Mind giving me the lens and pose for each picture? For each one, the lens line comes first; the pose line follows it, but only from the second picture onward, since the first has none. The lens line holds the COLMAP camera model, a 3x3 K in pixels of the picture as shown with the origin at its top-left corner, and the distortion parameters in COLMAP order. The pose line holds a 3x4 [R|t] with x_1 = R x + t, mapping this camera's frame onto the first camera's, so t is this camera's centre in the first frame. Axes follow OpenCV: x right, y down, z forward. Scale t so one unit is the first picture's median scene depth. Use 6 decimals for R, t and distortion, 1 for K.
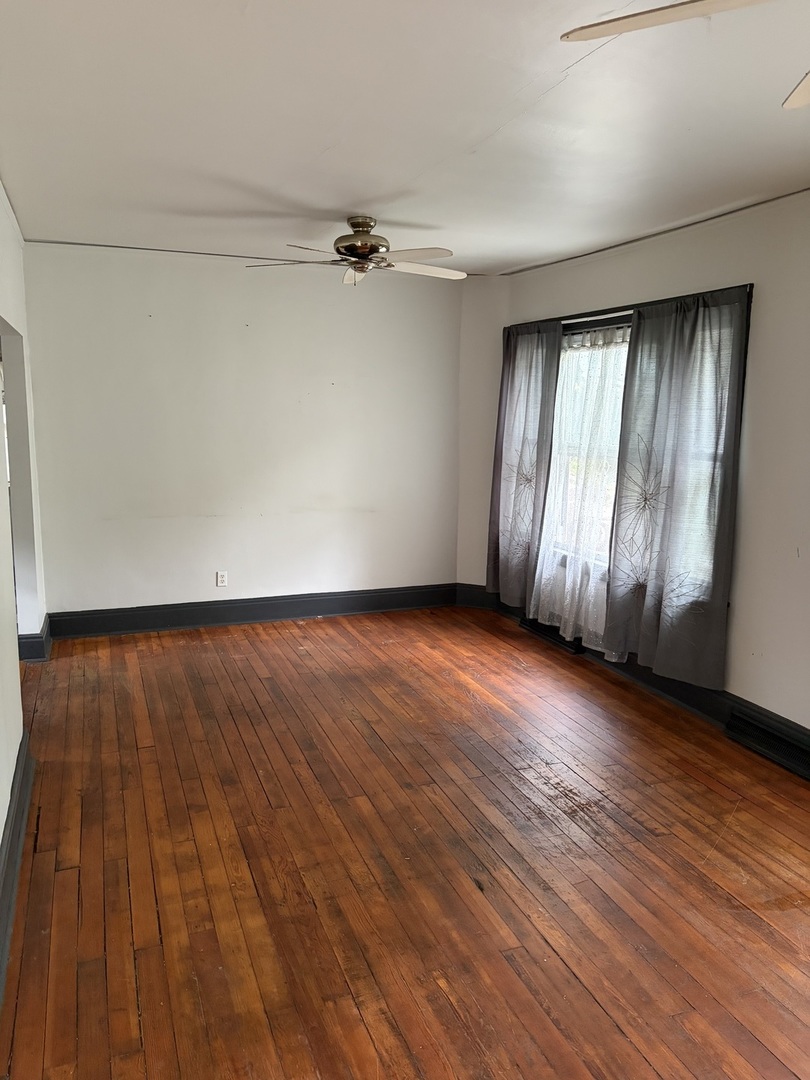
lens RADIAL K [[808.5, 0, 405.9], [0, 808.5, 526.0], [0, 0, 1]] dist [0.063894, -0.085552]
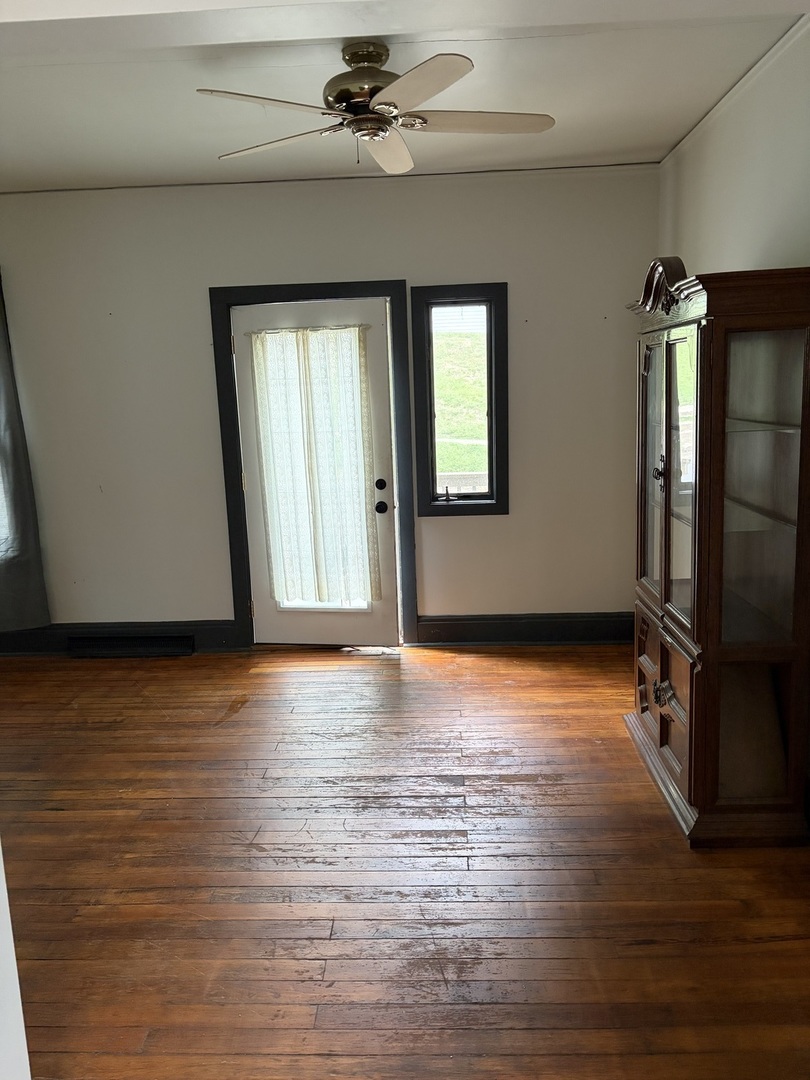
lens RADIAL K [[808.5, 0, 405.9], [0, 808.5, 526.0], [0, 0, 1]] dist [0.063894, -0.085552]
pose [[0.401848, -0.187796, 0.896243, -0.576553], [0.178183, 0.976073, 0.124631, 0.020019], [-0.898203, 0.109612, 0.425695, 0.077203]]
